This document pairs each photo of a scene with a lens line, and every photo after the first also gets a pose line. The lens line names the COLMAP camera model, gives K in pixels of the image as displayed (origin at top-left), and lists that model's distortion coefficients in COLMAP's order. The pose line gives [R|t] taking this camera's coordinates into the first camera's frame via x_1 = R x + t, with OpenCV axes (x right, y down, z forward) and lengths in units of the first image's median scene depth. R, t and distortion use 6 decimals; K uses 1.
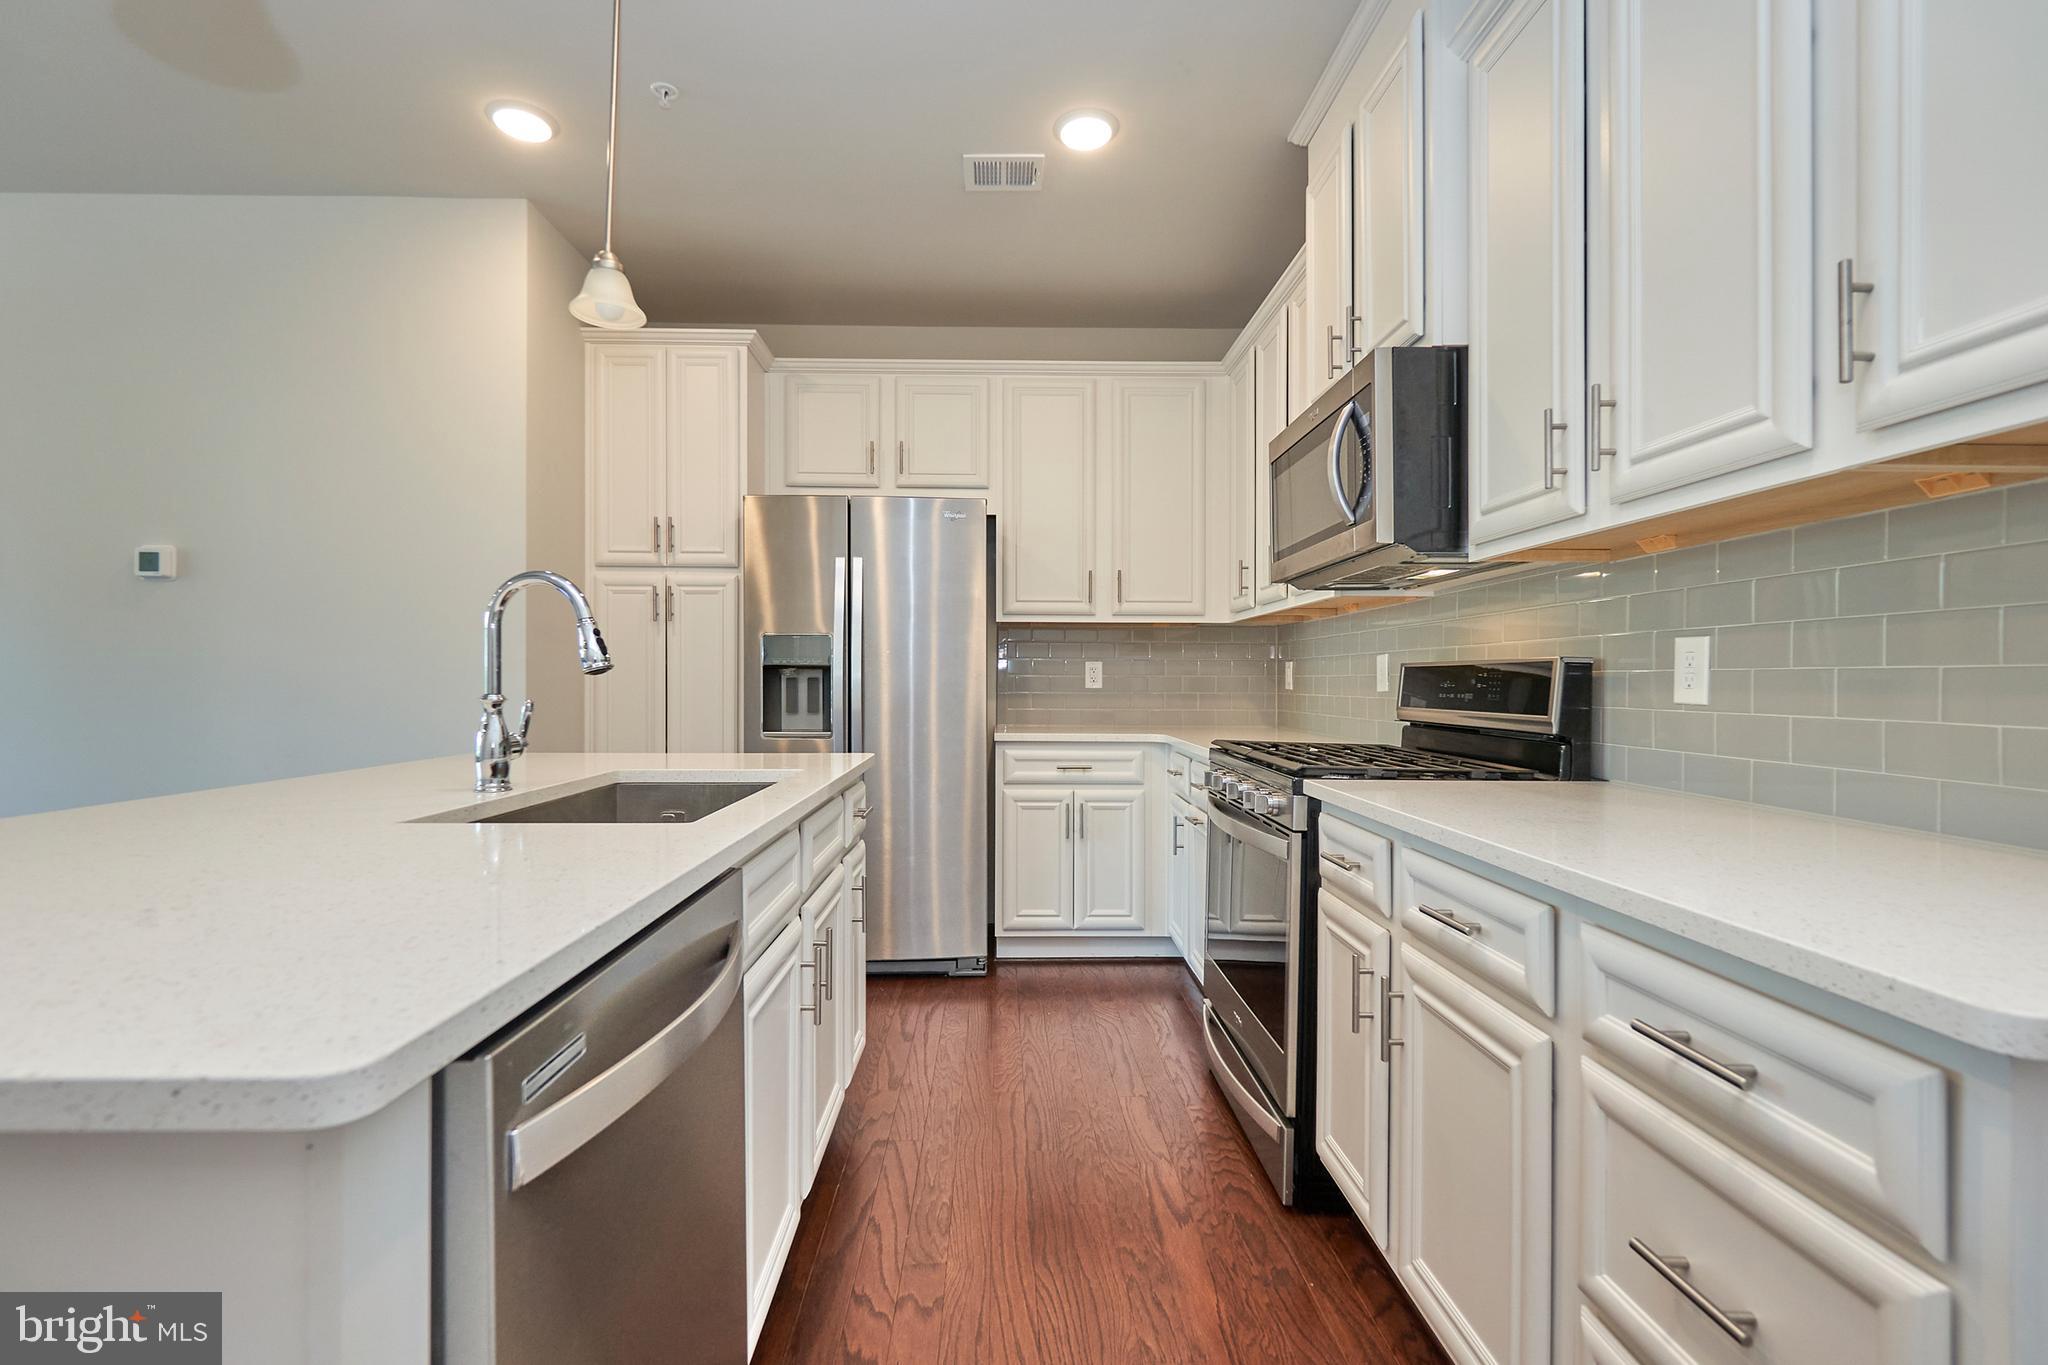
lens RADIAL K [[902.5, 0, 1021.3], [0, 902.5, 678.6], [0, 0, 1]] dist [-0.001754, -0.001412]
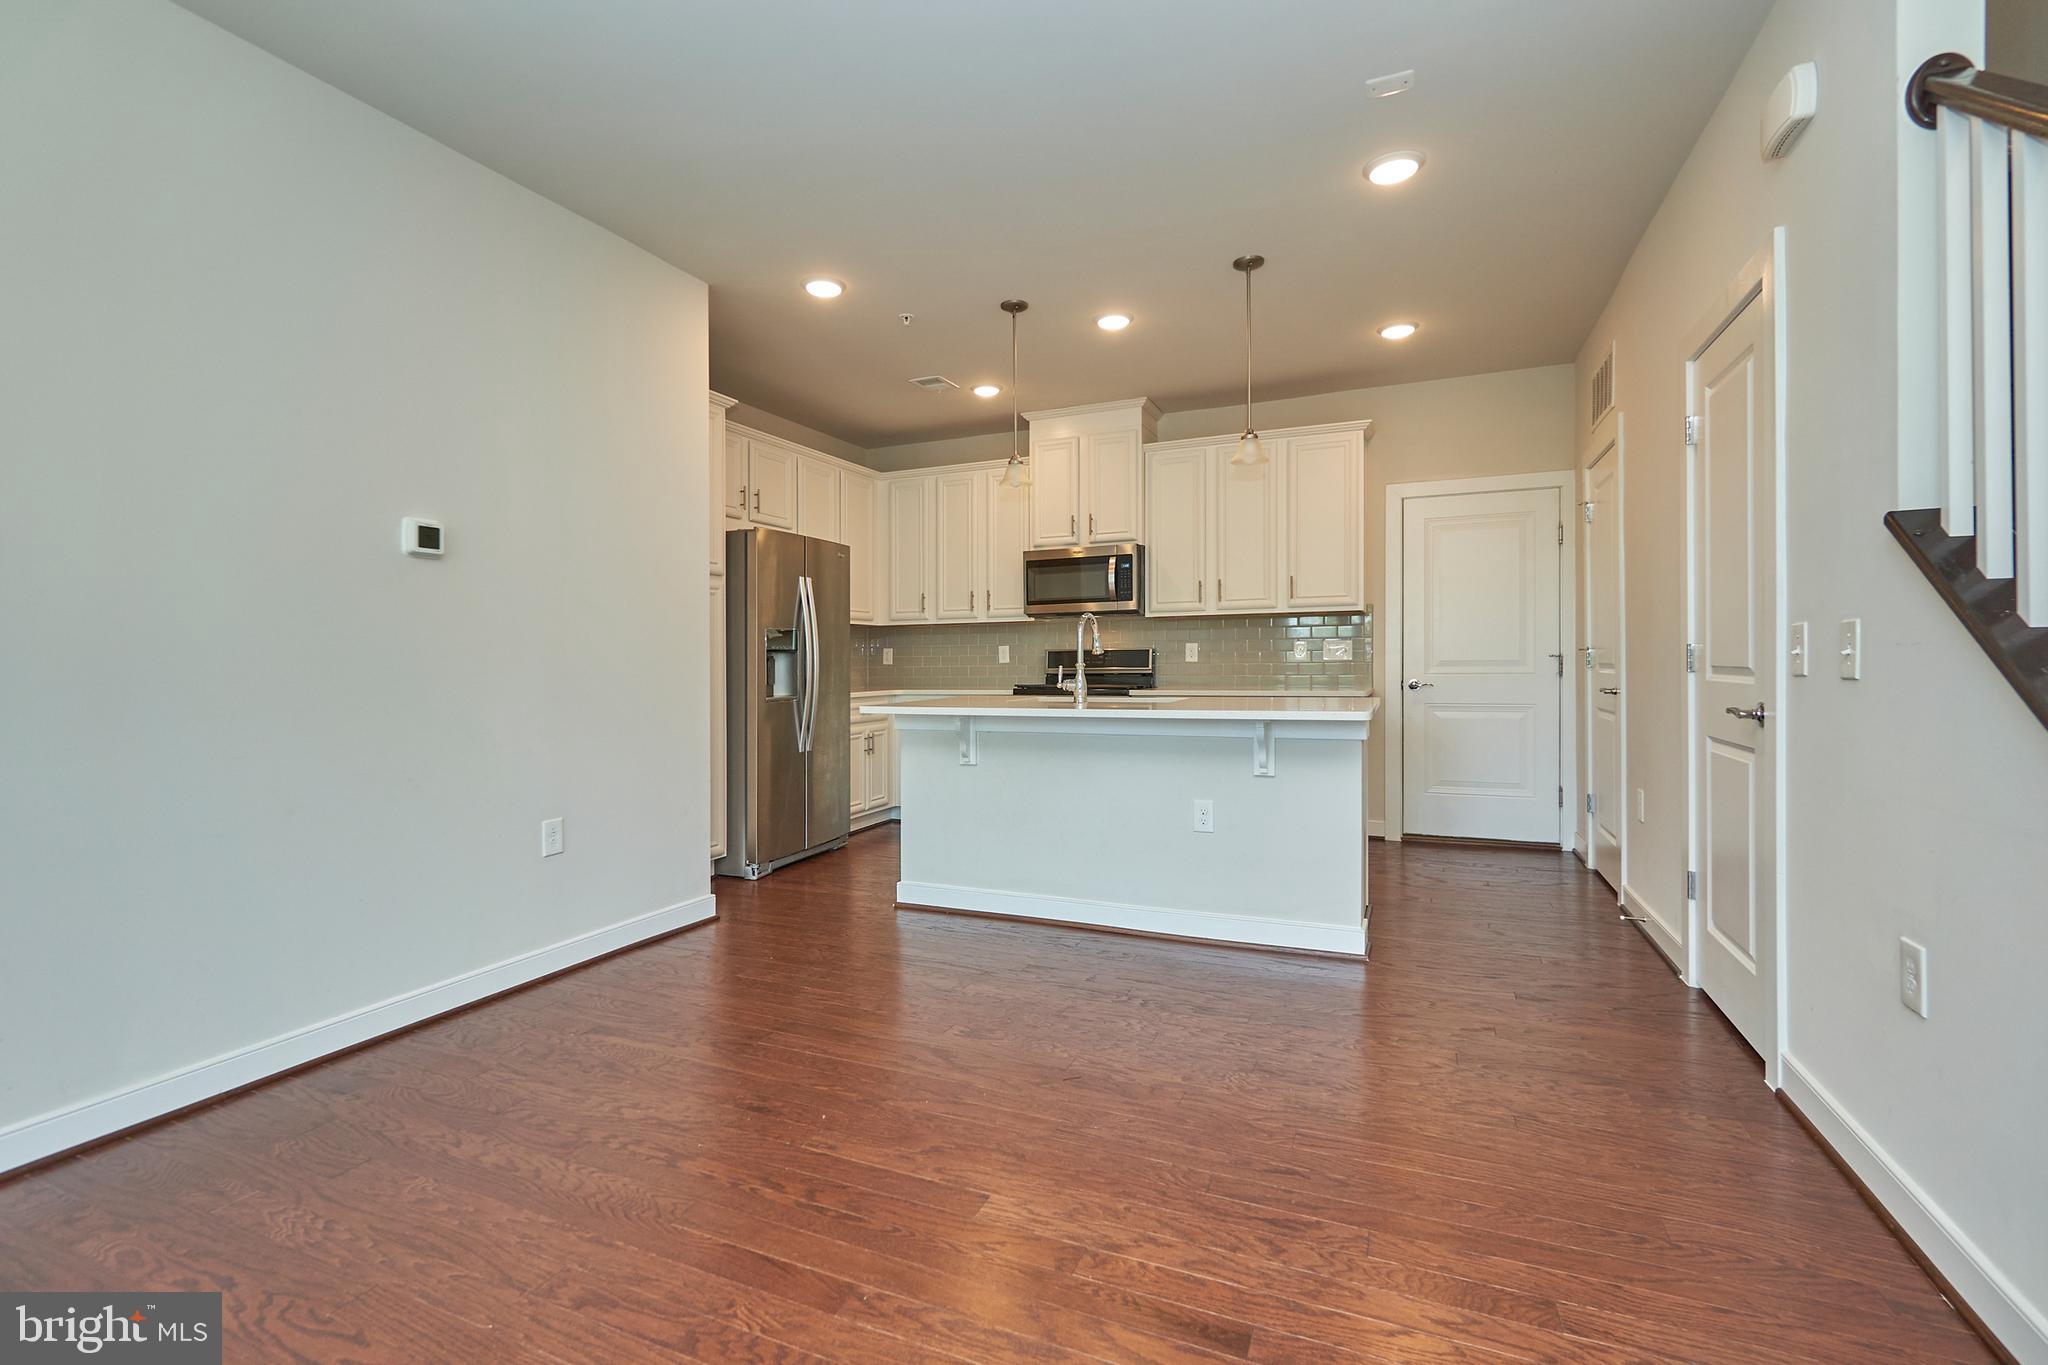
lens RADIAL K [[902.5, 0, 1015.2], [0, 902.5, 667.6], [0, 0, 1]] dist [-0.001754, -0.001412]
pose [[0.417812, -0.017223, 0.908370, -1.424101], [0.010818, 0.999844, 0.013982, -0.003407], [-0.908469, 0.003985, 0.417933, 0.068507]]
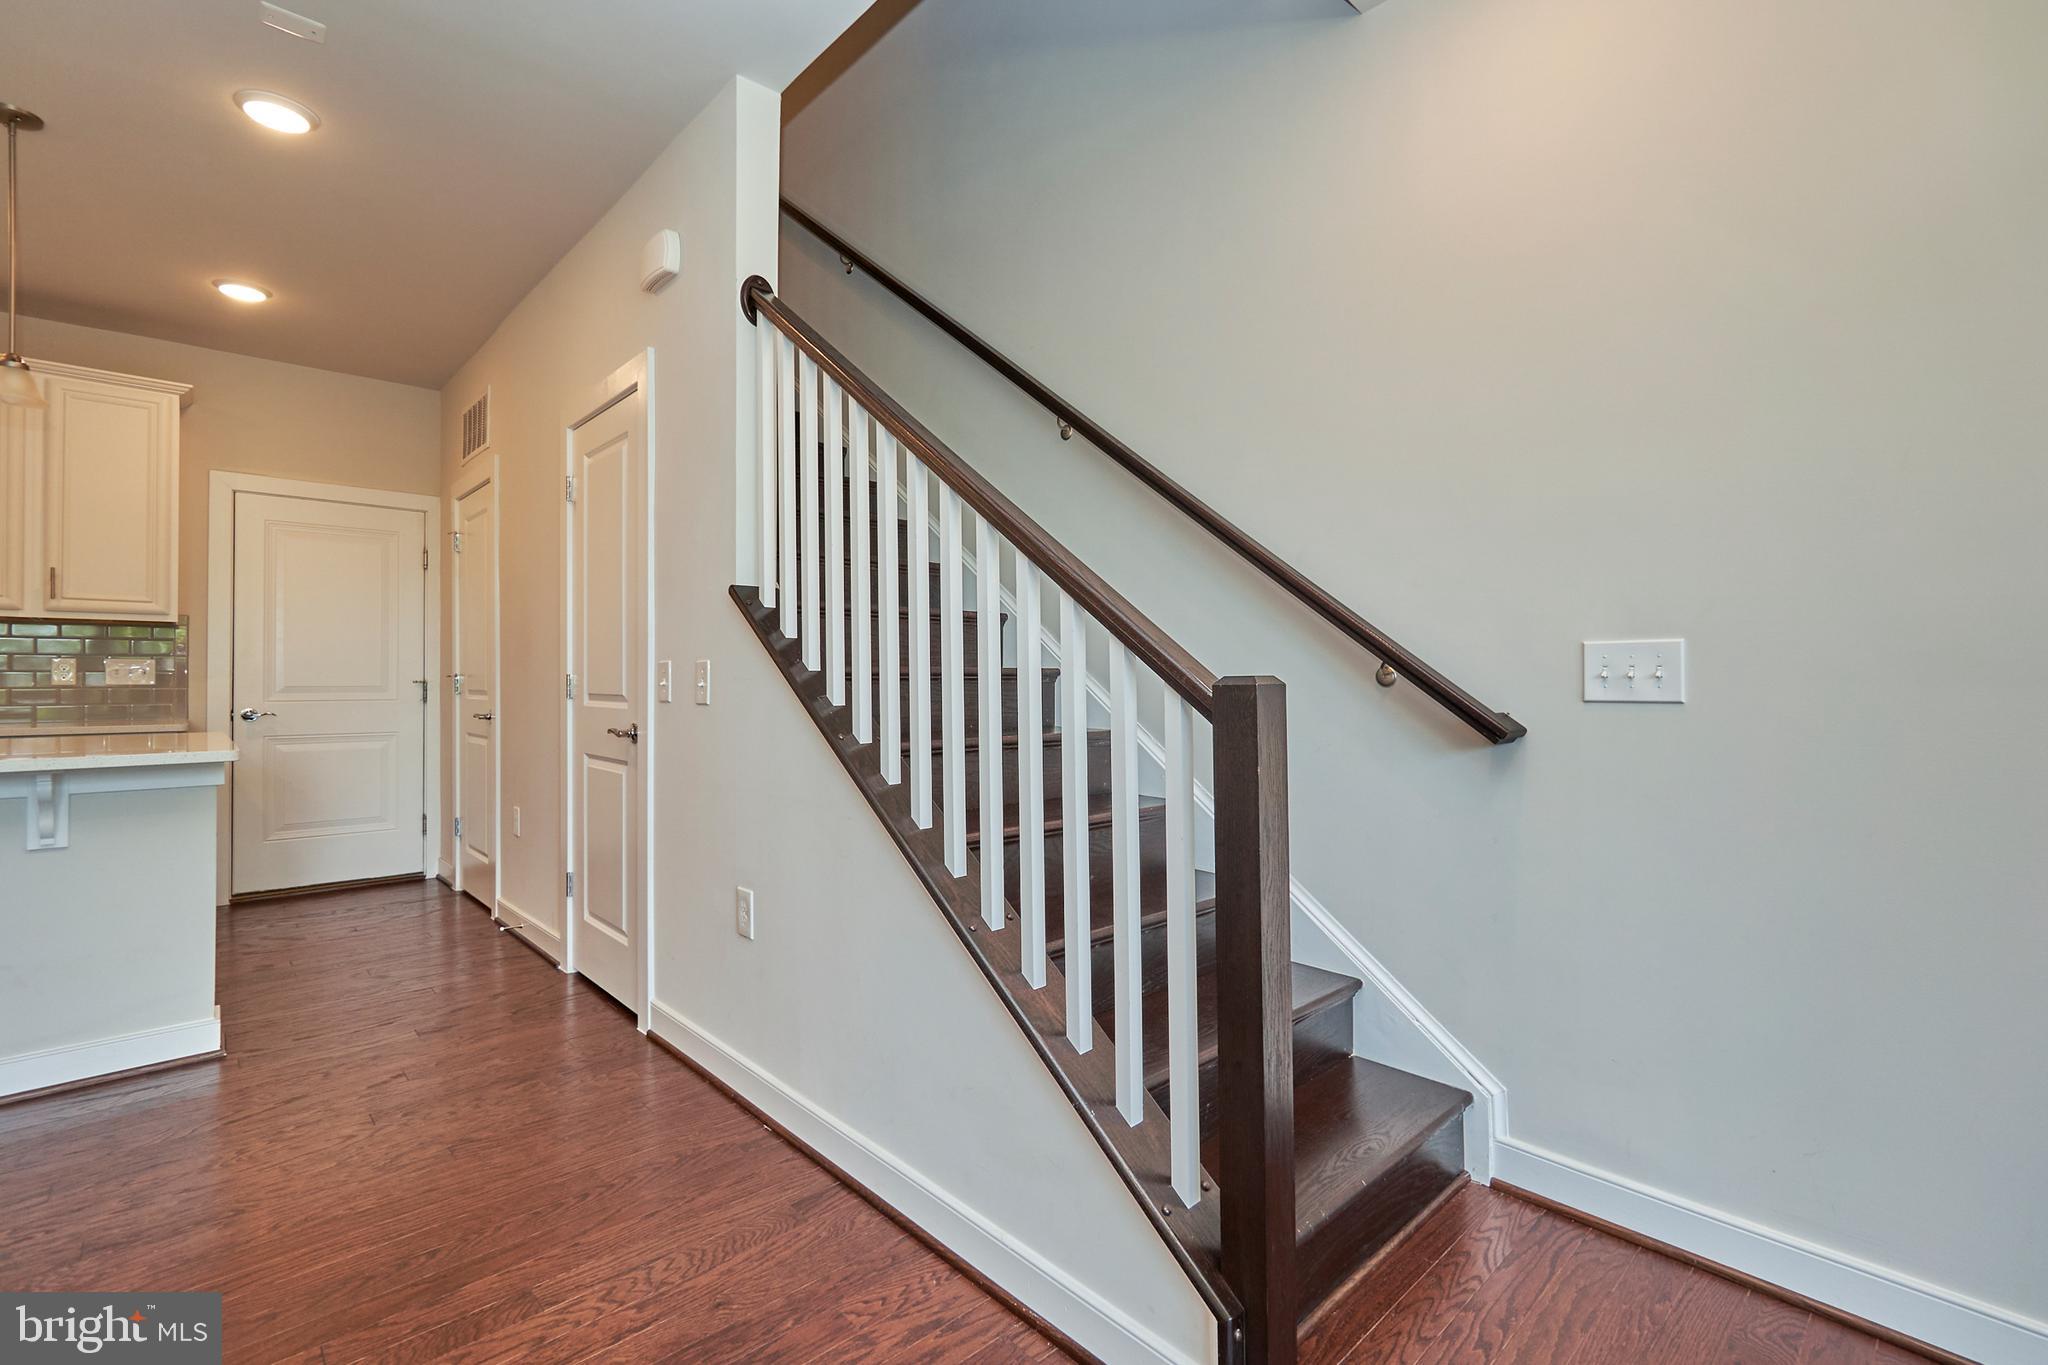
lens RADIAL K [[902.5, 0, 1013.3], [0, 902.5, 682.4], [0, 0, 1]] dist [-0.001754, -0.001412]
pose [[-0.668460, -0.008678, 0.743698, -1.437275], [-0.007284, 0.999960, 0.005121, -0.006852], [-0.743712, -0.001994, -0.668497, 0.146698]]
